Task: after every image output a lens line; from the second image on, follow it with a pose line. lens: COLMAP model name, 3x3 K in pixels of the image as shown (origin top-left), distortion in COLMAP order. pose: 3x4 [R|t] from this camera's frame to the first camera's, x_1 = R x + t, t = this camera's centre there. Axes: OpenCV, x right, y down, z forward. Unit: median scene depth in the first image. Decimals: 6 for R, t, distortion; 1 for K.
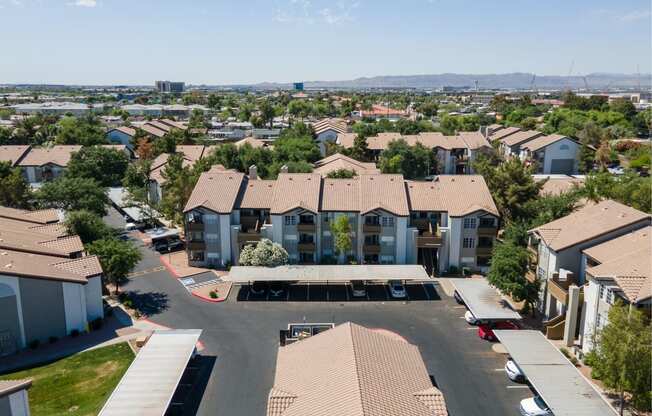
lens RADIAL K [[476.8, 0, 326.0], [0, 476.8, 208.0], [0, 0, 1]] dist [0.038905, -0.002474]
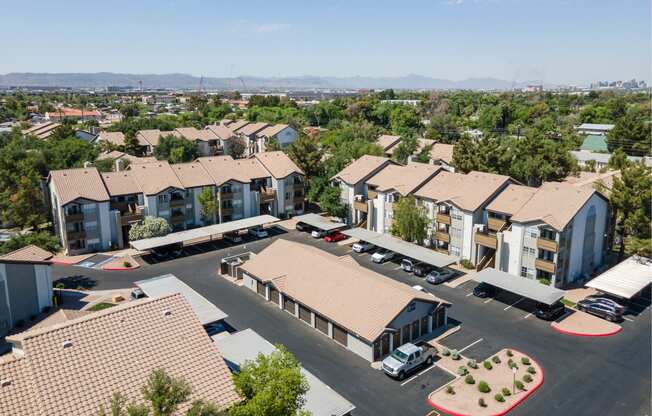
lens RADIAL K [[476.8, 0, 326.0], [0, 476.8, 208.0], [0, 0, 1]] dist [0.038905, -0.002474]
pose [[0.781302, -0.155587, 0.604451, -0.505514], [0.155370, 0.986429, 0.053080, 0.049872], [-0.604506, 0.052442, 0.794872, -0.238931]]
